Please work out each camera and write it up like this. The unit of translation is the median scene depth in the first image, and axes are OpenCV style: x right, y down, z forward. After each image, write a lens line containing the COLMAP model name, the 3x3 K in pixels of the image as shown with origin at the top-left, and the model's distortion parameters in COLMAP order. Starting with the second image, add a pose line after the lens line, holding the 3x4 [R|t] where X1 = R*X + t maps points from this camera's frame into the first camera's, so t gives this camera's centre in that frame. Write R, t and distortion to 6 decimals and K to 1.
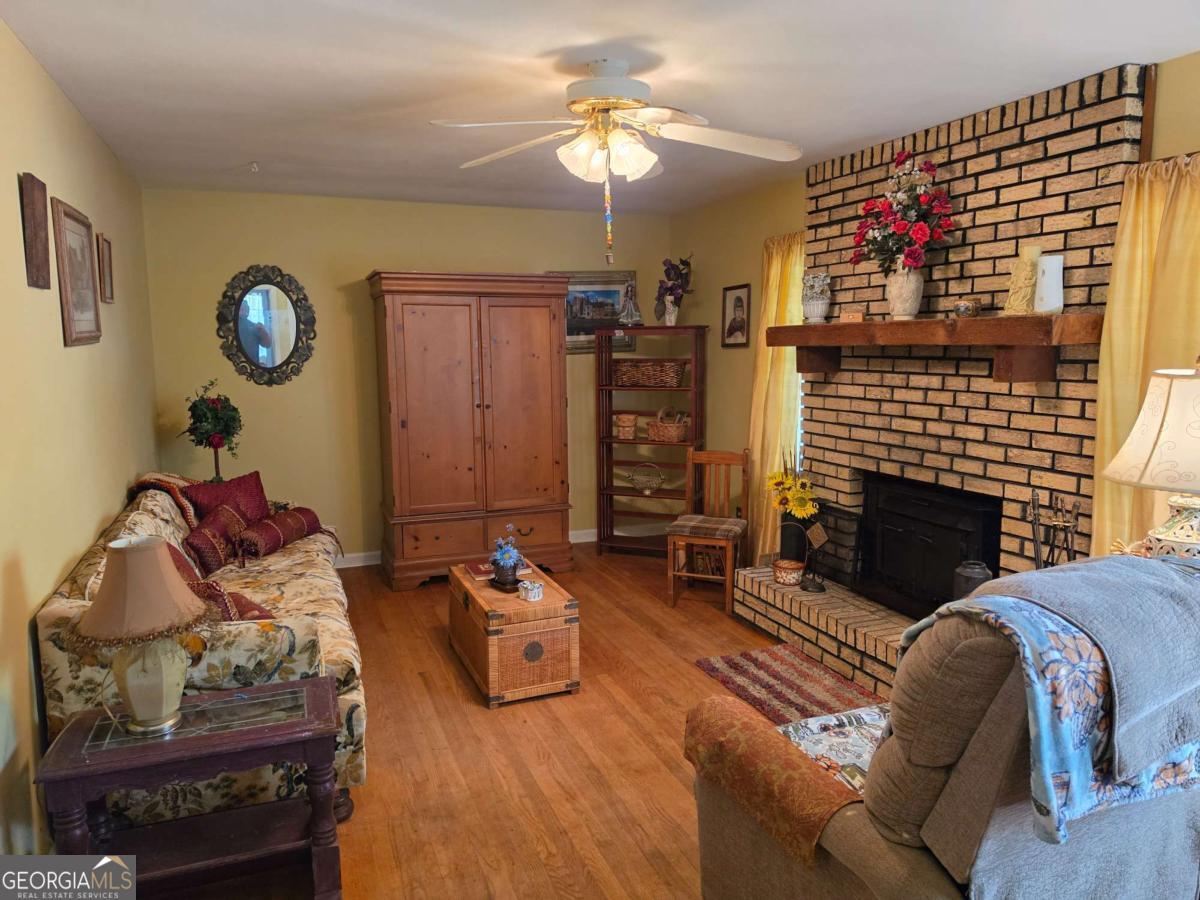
lens RADIAL K [[834.5, 0, 594.3], [0, 834.5, 446.1], [0, 0, 1]] dist [0.114266, -0.193586]
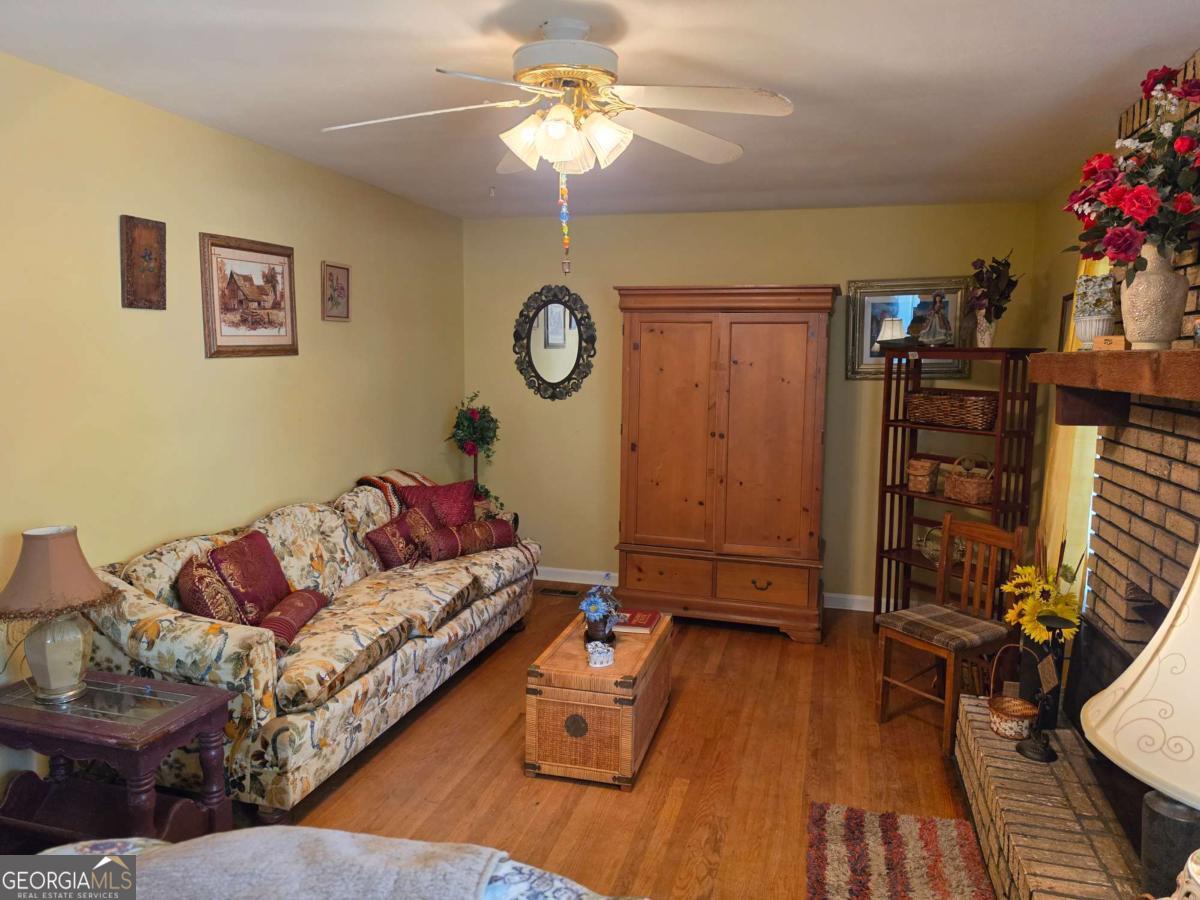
lens RADIAL K [[837.7, 0, 600.3], [0, 837.7, 441.0], [0, 0, 1]] dist [0.101909, -0.161154]
pose [[0.800574, 0.084149, -0.593297, 0.395516], [-0.097977, 0.995149, 0.008938, -0.049542], [0.591170, 0.050974, 0.804934, 0.277751]]
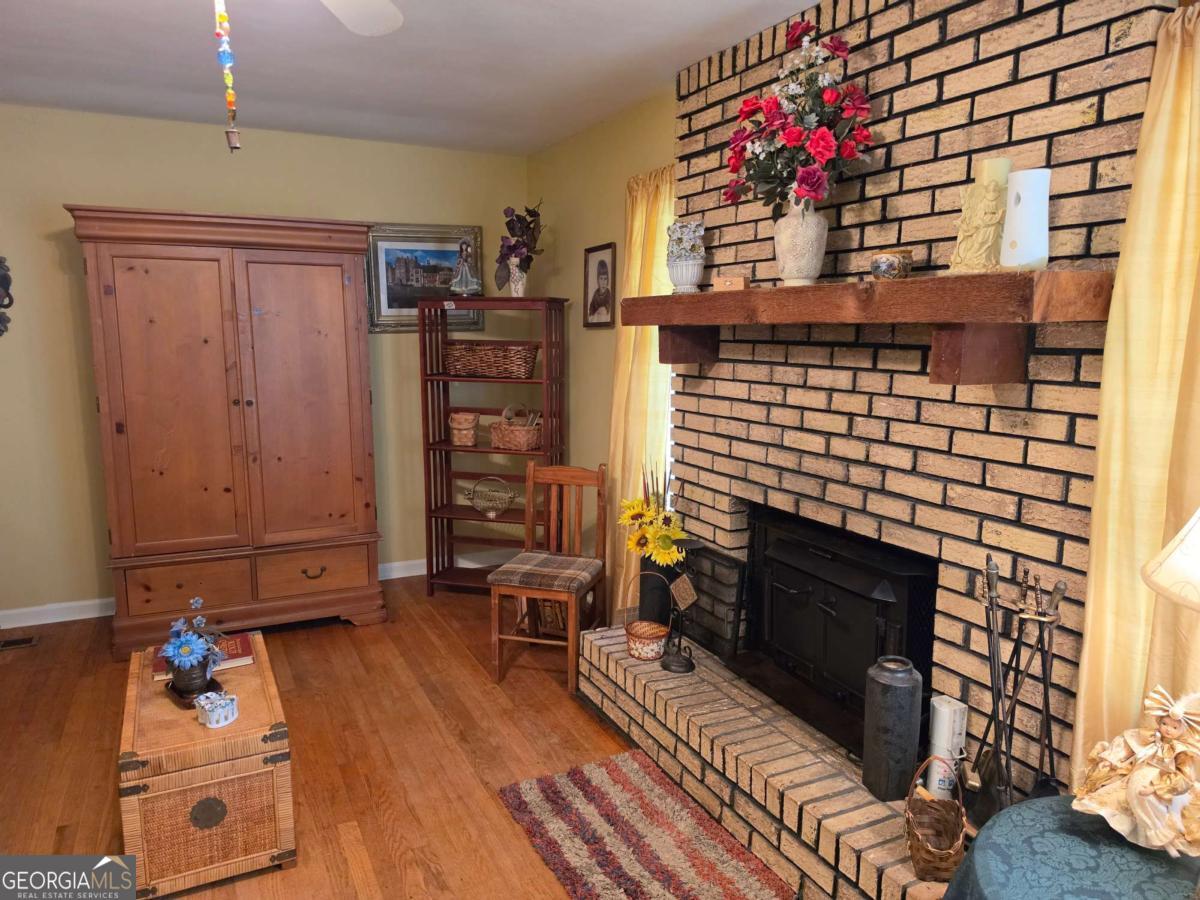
lens RADIAL K [[832.0, 0, 603.8], [0, 832.0, 460.3], [0, 0, 1]] dist [0.102999, -0.155716]
pose [[0.995893, -0.000396, 0.090535, 0.145647], [-0.002824, 0.999368, 0.035432, -0.033163], [-0.090492, -0.035542, 0.995263, 0.333709]]
